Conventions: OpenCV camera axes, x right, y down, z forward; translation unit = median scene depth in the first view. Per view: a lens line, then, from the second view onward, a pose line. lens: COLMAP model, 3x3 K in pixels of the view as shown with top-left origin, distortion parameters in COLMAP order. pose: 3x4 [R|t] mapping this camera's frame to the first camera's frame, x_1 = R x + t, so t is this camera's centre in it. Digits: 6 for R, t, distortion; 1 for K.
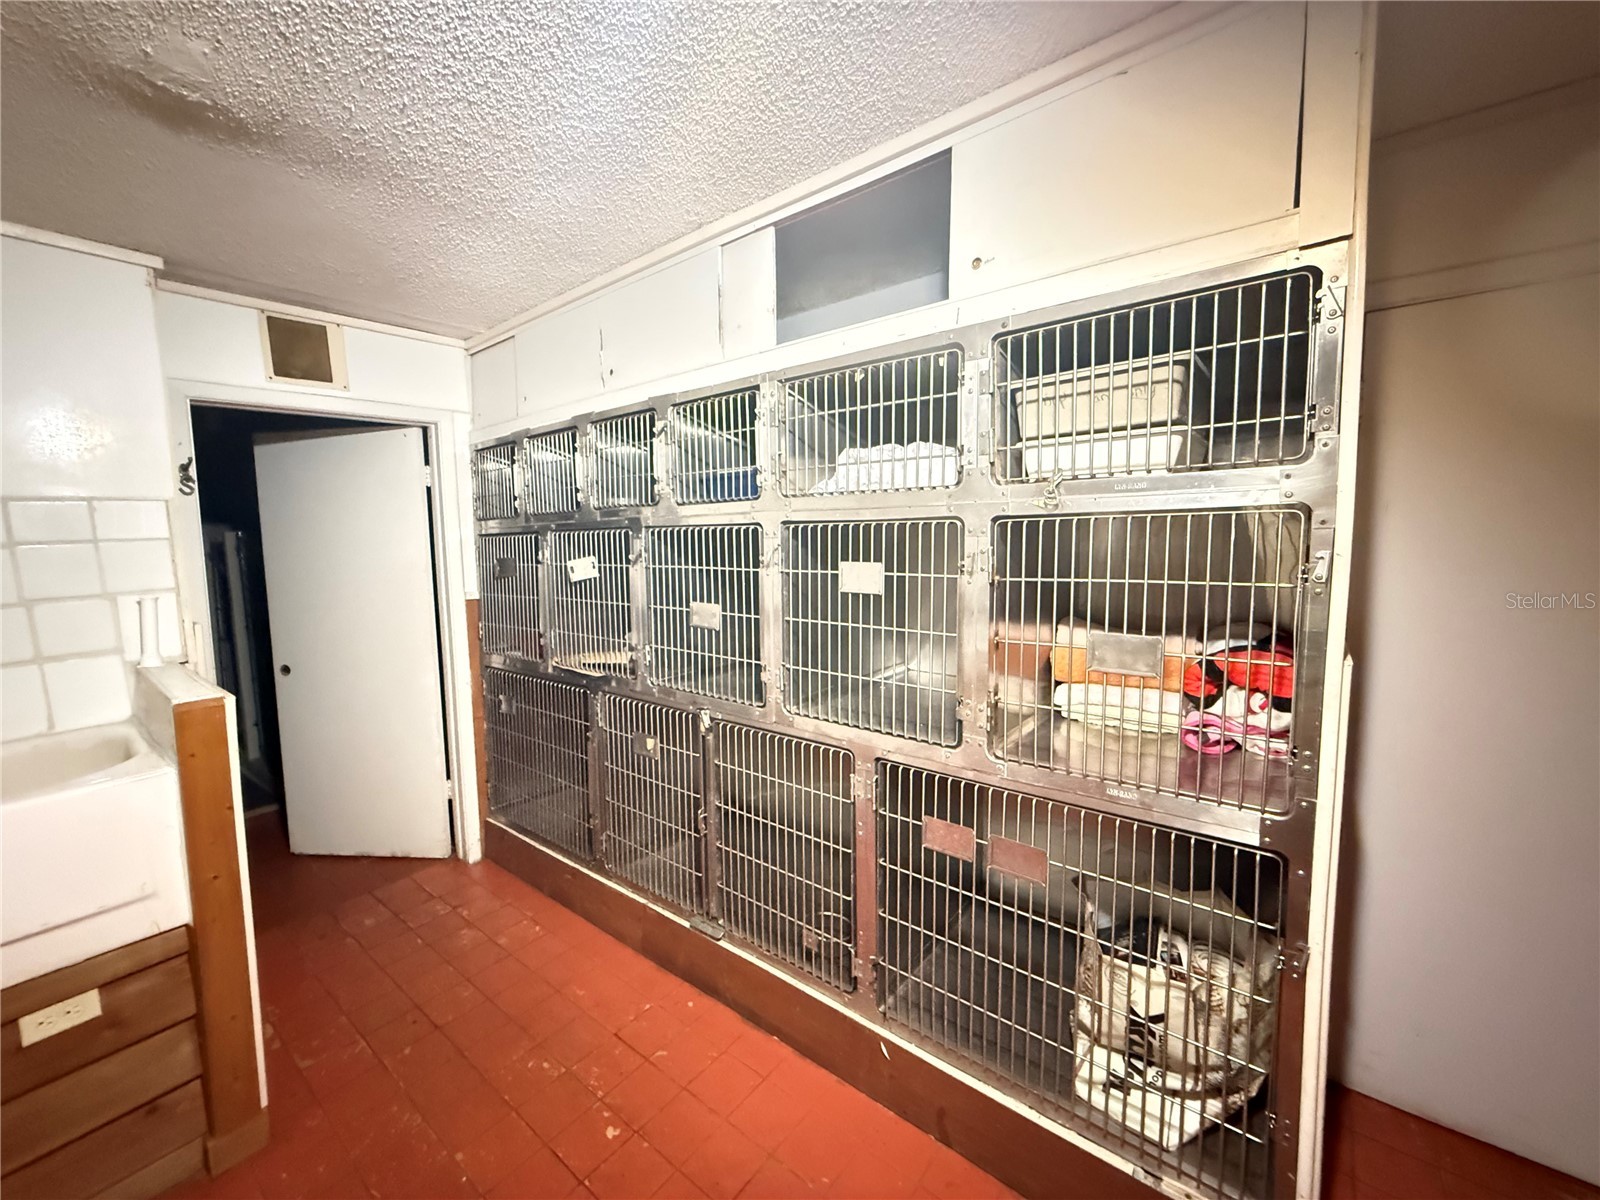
lens RADIAL K [[640.8, 0, 795.8], [0, 640.8, 596.1], [0, 0, 1]] dist [0.001158, 0.000474]
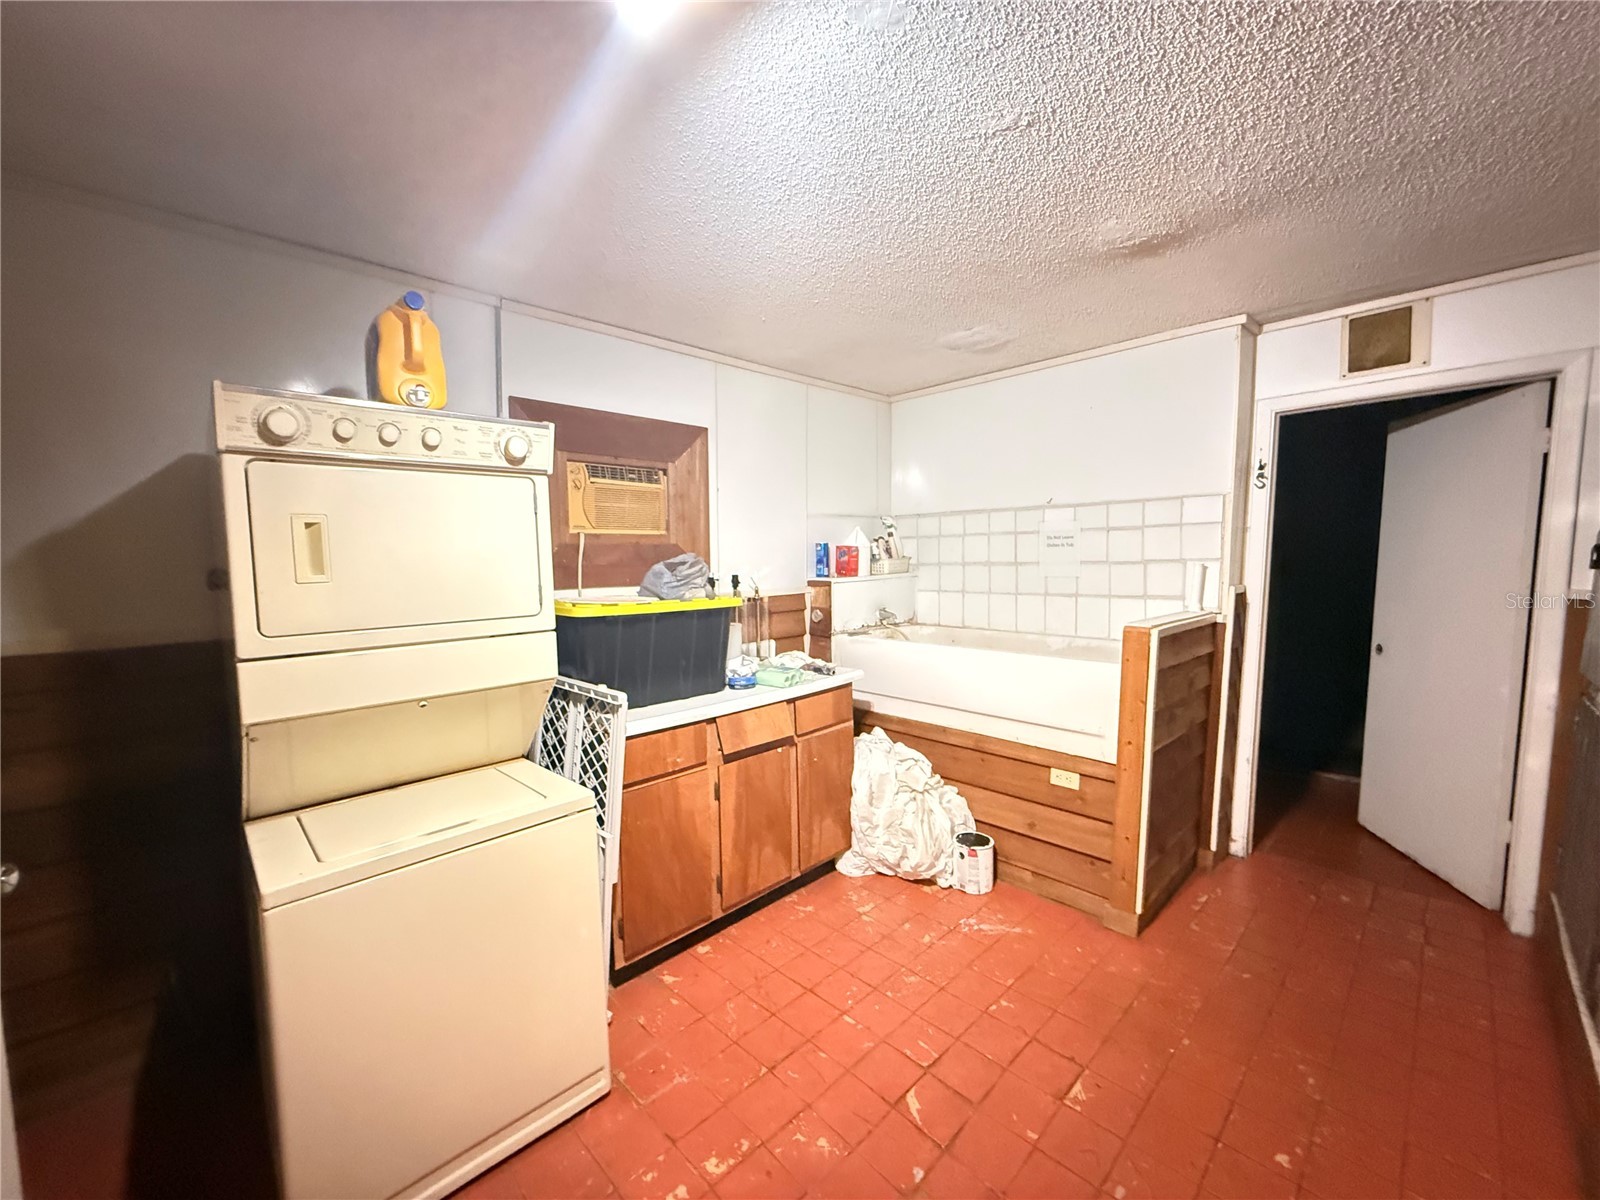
lens RADIAL K [[640.8, 0, 798.5], [0, 640.8, 598.4], [0, 0, 1]] dist [0.001158, 0.000474]
pose [[-0.122972, 0.104738, -0.986868, 0.411950], [-0.083489, 0.989798, 0.115452, -0.009199], [0.988892, 0.096590, -0.112973, 0.220147]]
